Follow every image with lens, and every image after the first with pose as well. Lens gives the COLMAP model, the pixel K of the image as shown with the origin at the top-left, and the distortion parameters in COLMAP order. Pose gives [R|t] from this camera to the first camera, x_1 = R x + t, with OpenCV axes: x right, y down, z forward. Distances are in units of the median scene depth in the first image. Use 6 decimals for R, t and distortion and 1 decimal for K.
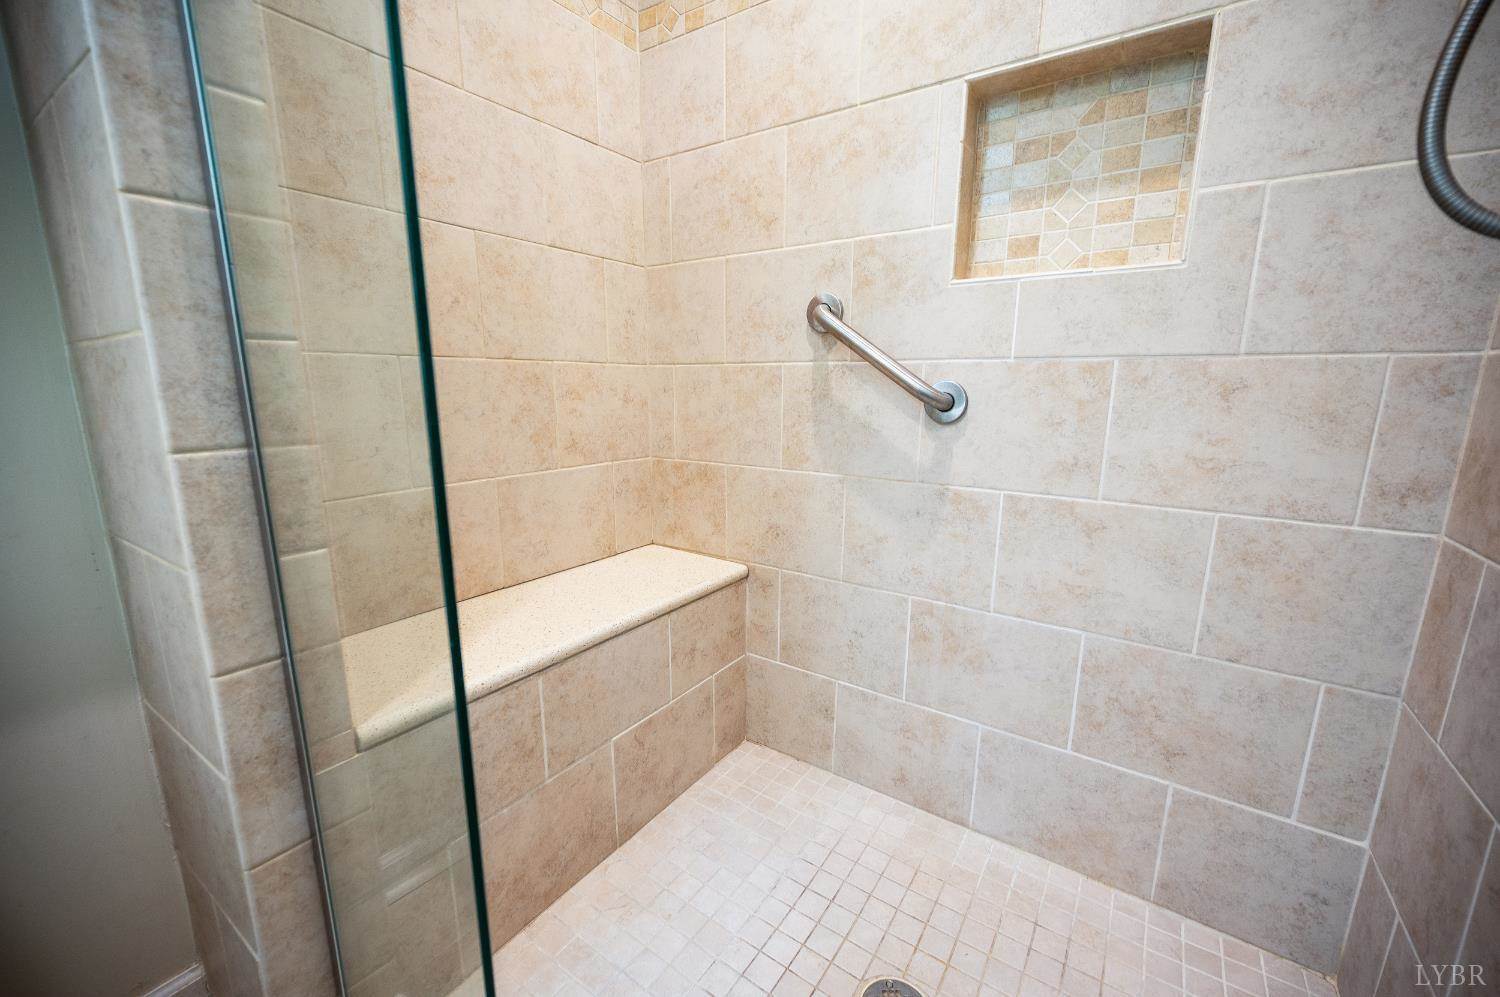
lens RADIAL K [[602.1, 0, 749.5], [0, 602.1, 501.4], [0, 0, 1]] dist [-0.003076, 0.000309]
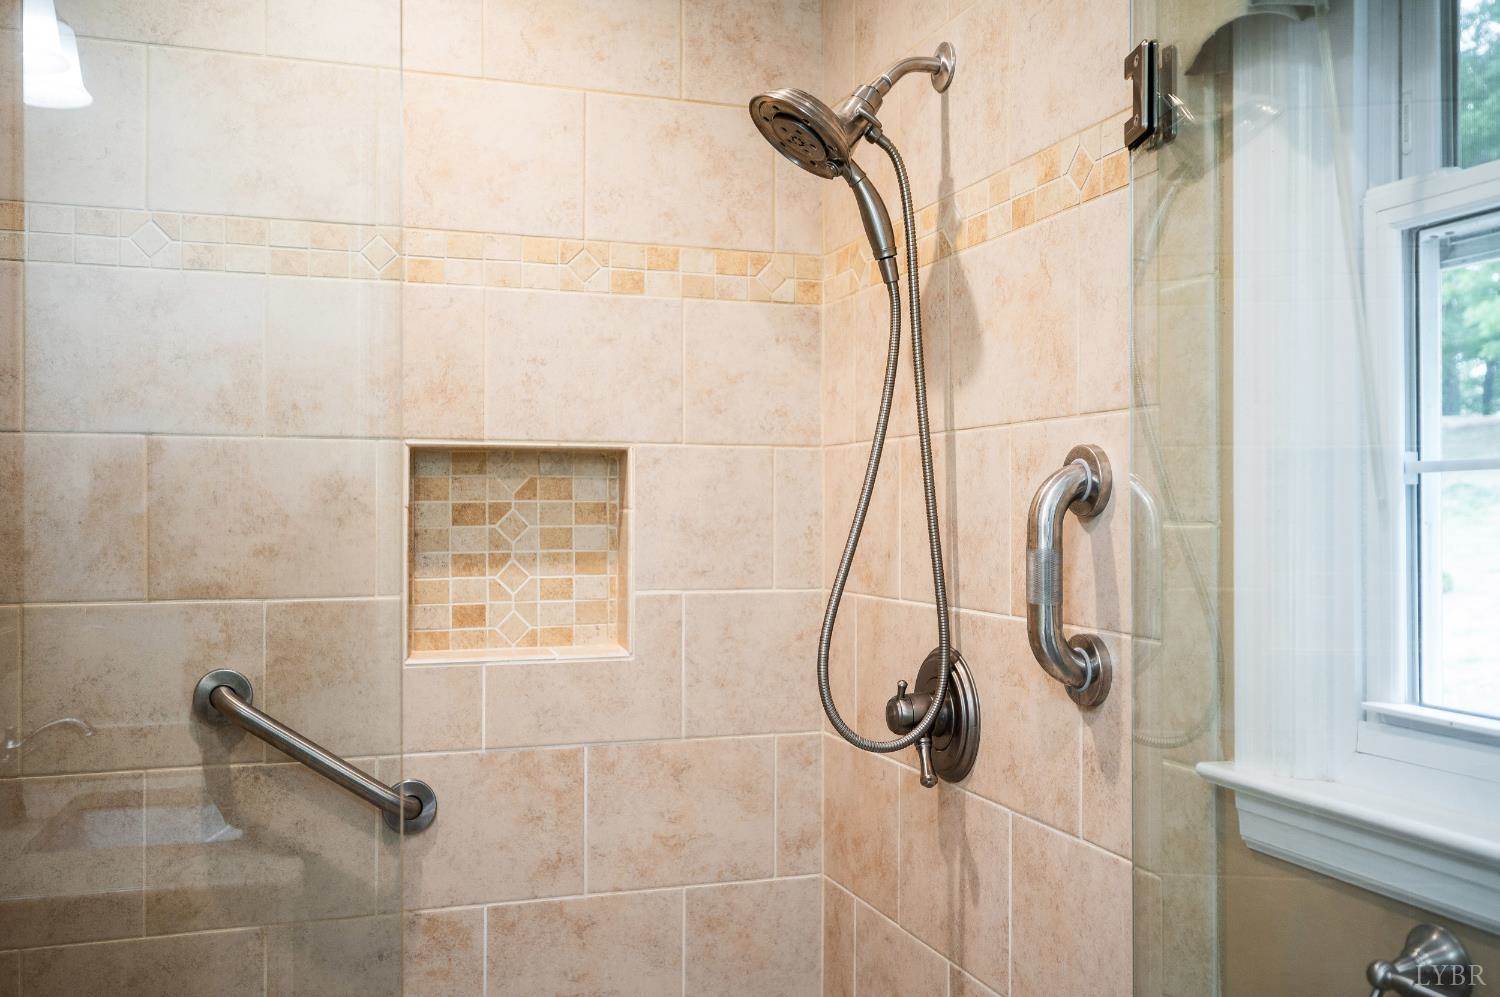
lens RADIAL K [[1330.9, 0, 750.4], [0, 1330.9, 499.5], [0, 0, 1]] dist [-0.004109, 0.015028]
pose [[0.599976, 0.000839, 0.800018, -0.936209], [0.160127, 0.979638, -0.121116, -0.319460], [-0.783829, 0.200771, 0.587625, -0.542820]]
